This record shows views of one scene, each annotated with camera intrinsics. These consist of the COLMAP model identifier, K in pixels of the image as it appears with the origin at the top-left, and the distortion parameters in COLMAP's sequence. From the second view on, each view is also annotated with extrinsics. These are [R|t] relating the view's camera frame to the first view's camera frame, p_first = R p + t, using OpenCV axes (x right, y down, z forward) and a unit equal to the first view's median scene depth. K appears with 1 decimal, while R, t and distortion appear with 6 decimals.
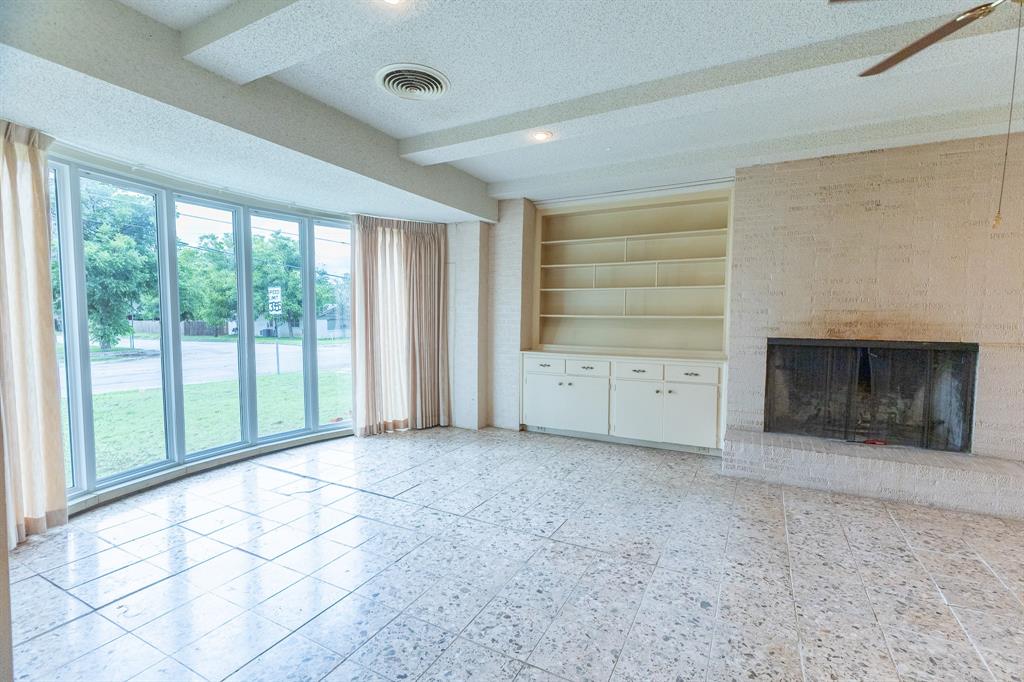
lens RADIAL K [[457.5, 0, 518.9], [0, 457.5, 342.5], [0, 0, 1]] dist [0.020494, 0.000228]
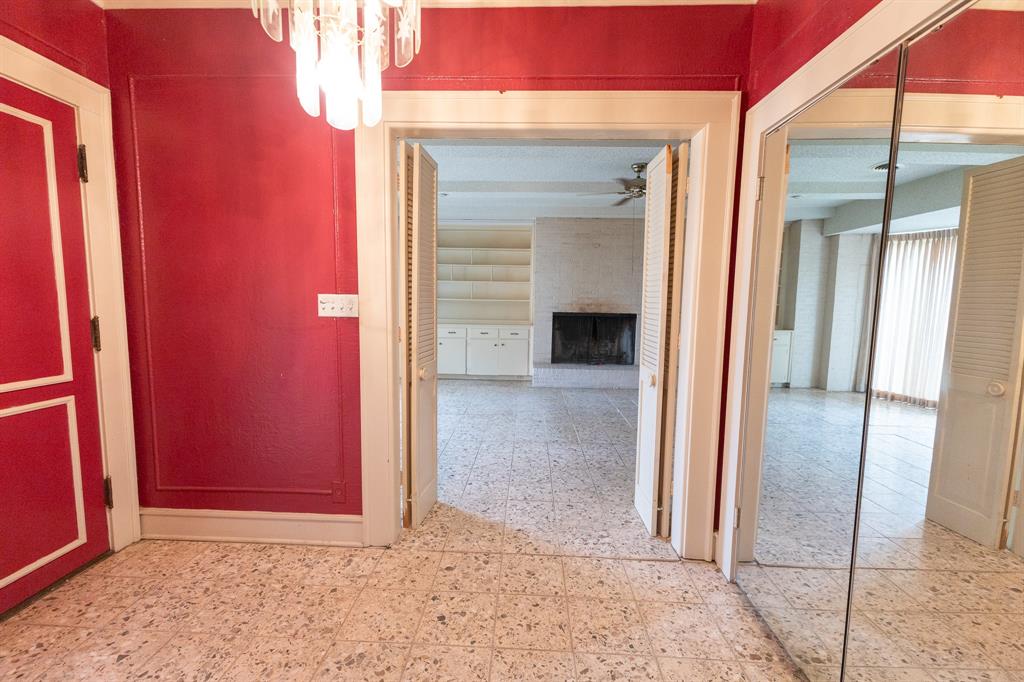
lens RADIAL K [[444.5, 0, 513.0], [0, 444.5, 345.5], [0, 0, 1]] dist [0.004891, -0.000063]
pose [[0.899476, -0.036096, 0.435476, -0.368561], [0.014300, 0.998480, 0.053226, 0.024585], [-0.436735, -0.041648, 0.898625, -0.515852]]
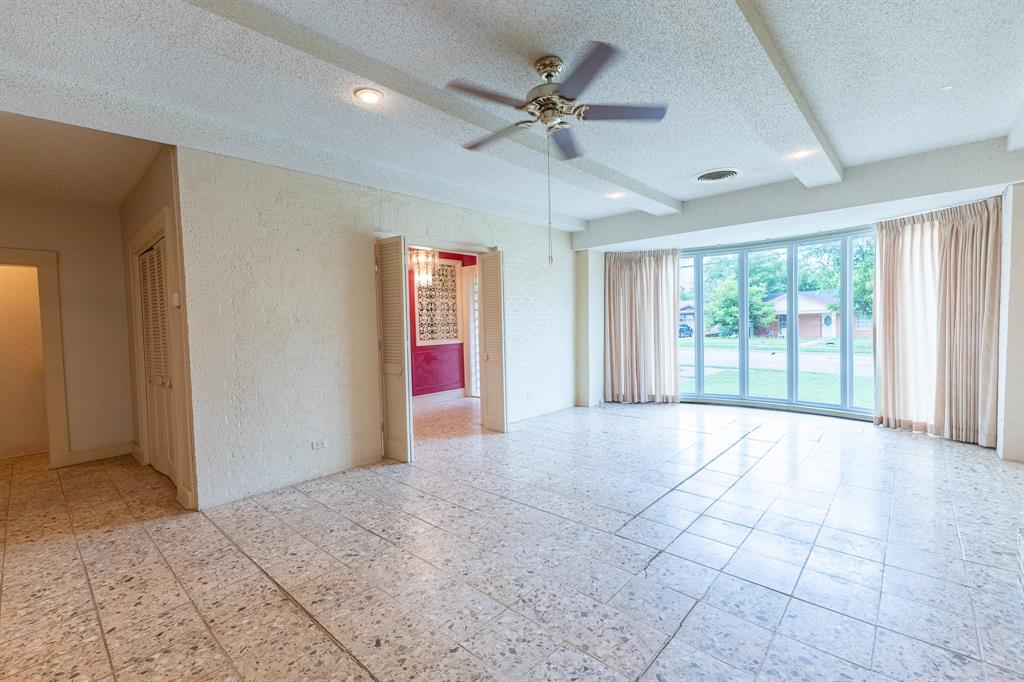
lens RADIAL K [[444.5, 0, 519.0], [0, 444.5, 342.2], [0, 0, 1]] dist [0.004891, -0.000063]
pose [[-0.247754, 0.034395, -0.968212, 1.051571], [-0.030177, 0.998611, 0.043197, -0.015231], [0.968353, 0.039920, -0.246372, 0.510117]]
